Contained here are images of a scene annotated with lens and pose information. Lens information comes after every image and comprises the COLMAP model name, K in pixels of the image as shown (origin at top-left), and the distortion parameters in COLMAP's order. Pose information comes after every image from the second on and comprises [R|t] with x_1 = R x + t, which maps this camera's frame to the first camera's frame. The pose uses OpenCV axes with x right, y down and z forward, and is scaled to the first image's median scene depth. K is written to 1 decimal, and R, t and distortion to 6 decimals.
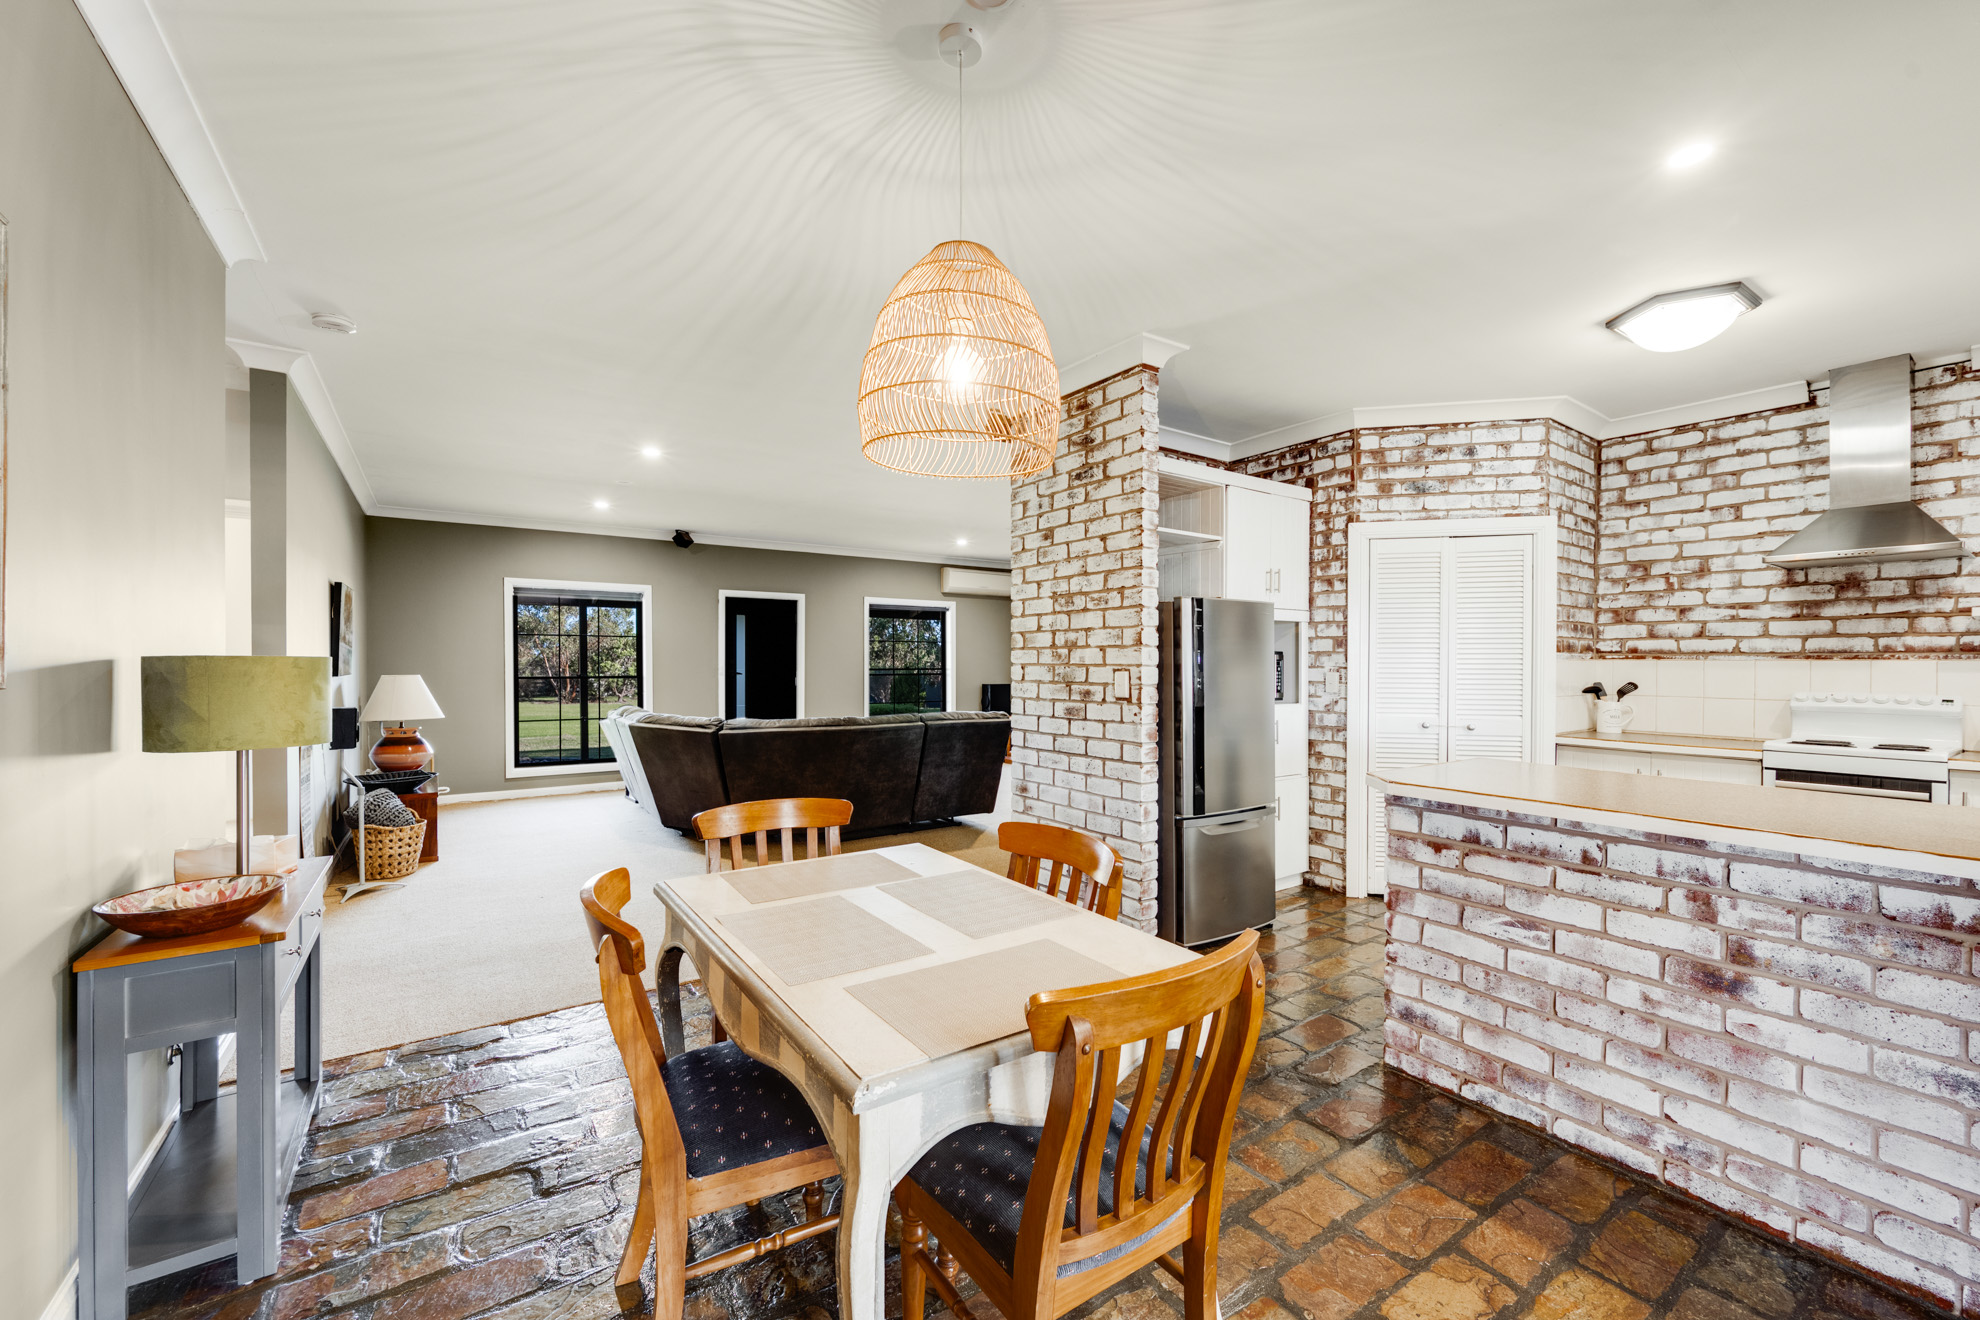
lens RADIAL K [[791.9, 0, 993.8], [0, 791.9, 668.5], [0, 0, 1]] dist [0.000557, 0.000052]
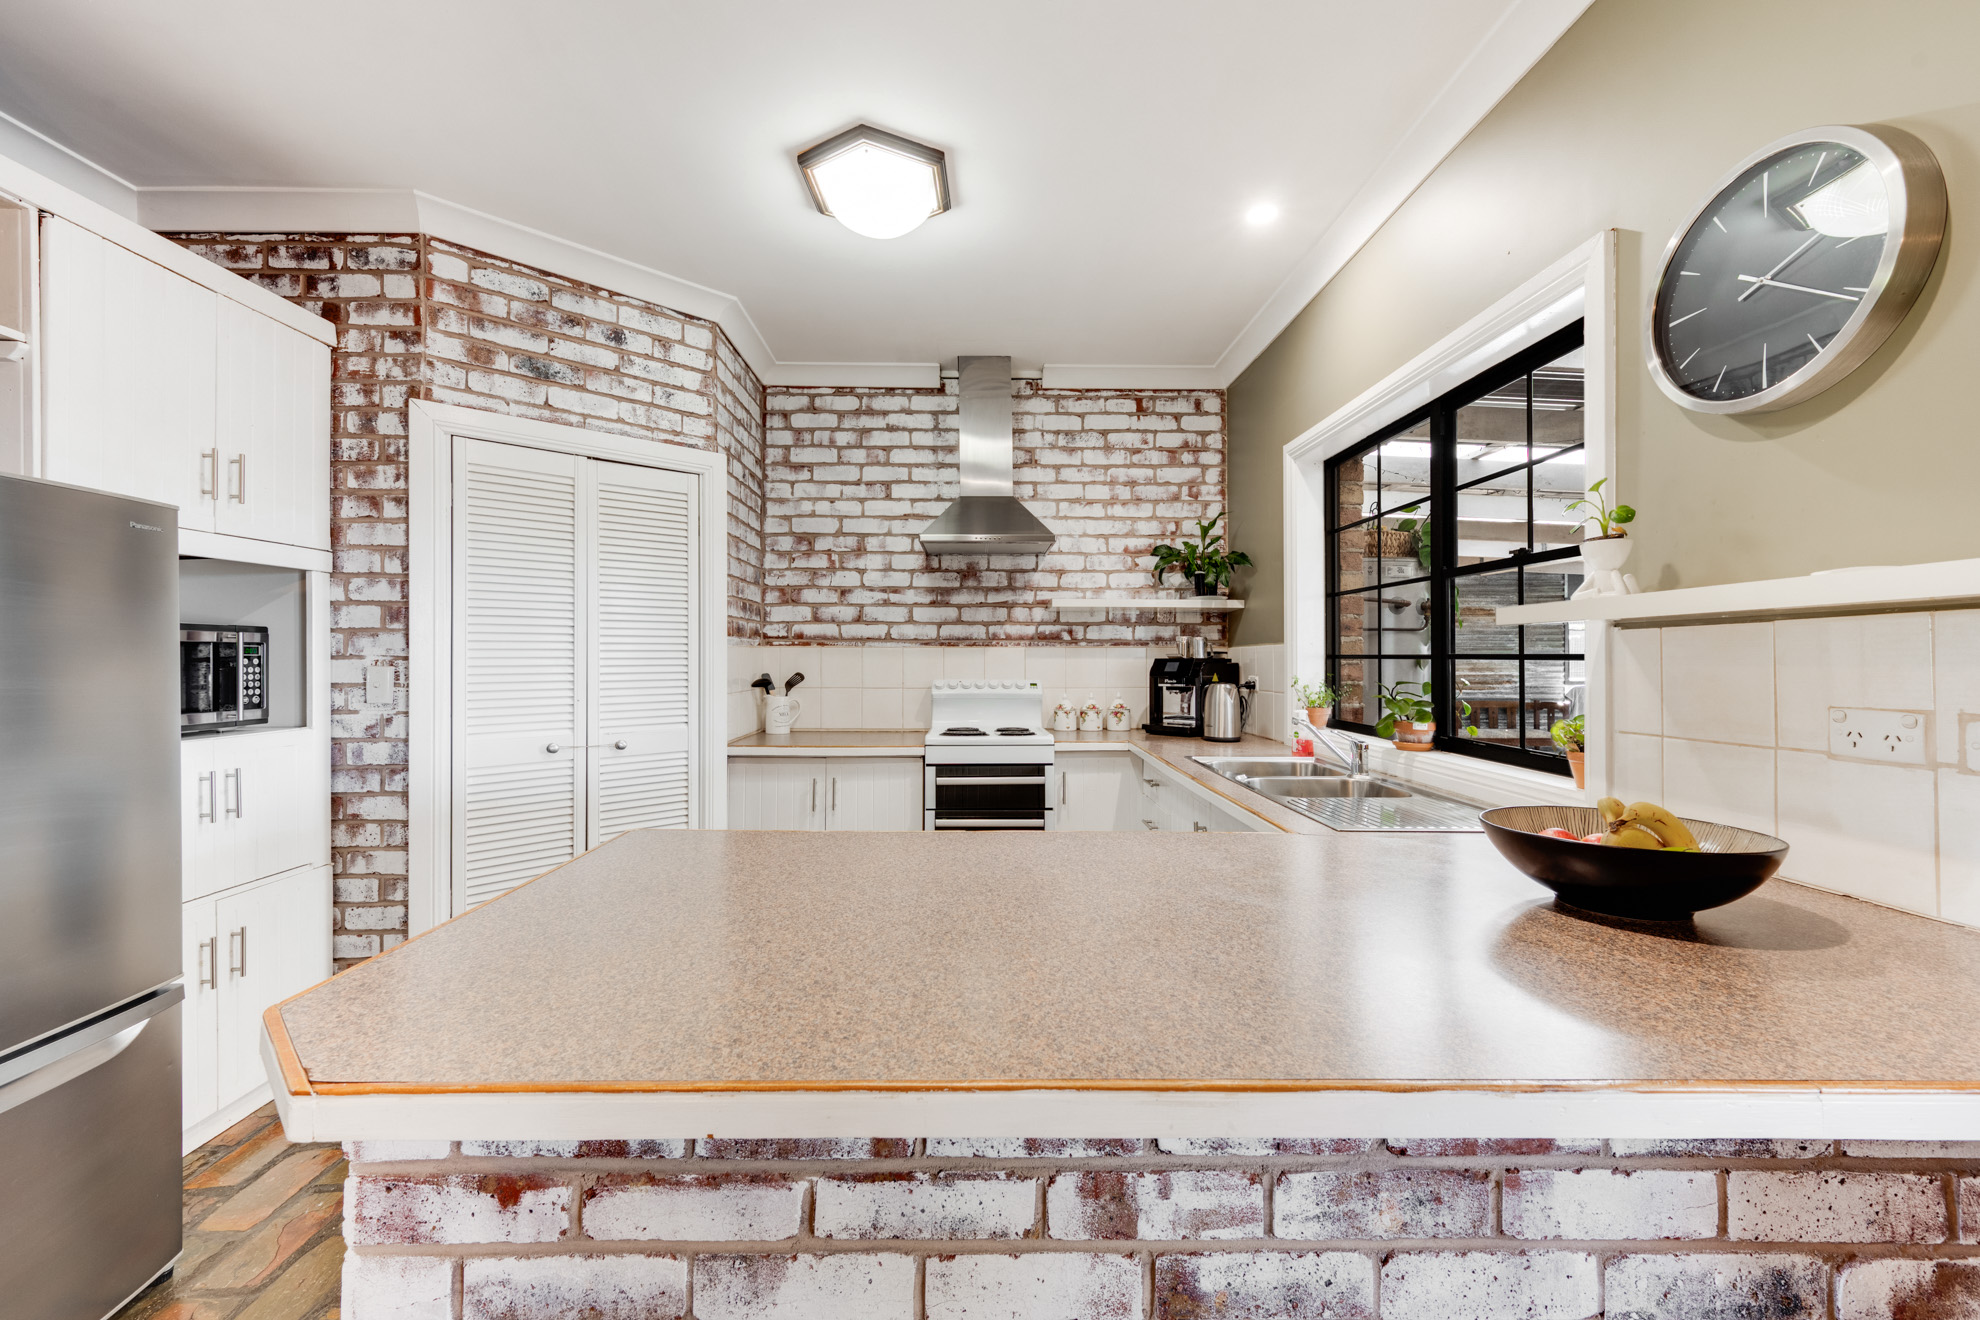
lens RADIAL K [[791.9, 0, 994.7], [0, 791.9, 656.7], [0, 0, 1]] dist [0.000557, 0.000052]
pose [[0.560966, -0.005248, 0.827822, 0.220161], [0.007381, 0.999972, 0.001338, 0.000573], [-0.827806, 0.005360, 0.560989, 0.352927]]
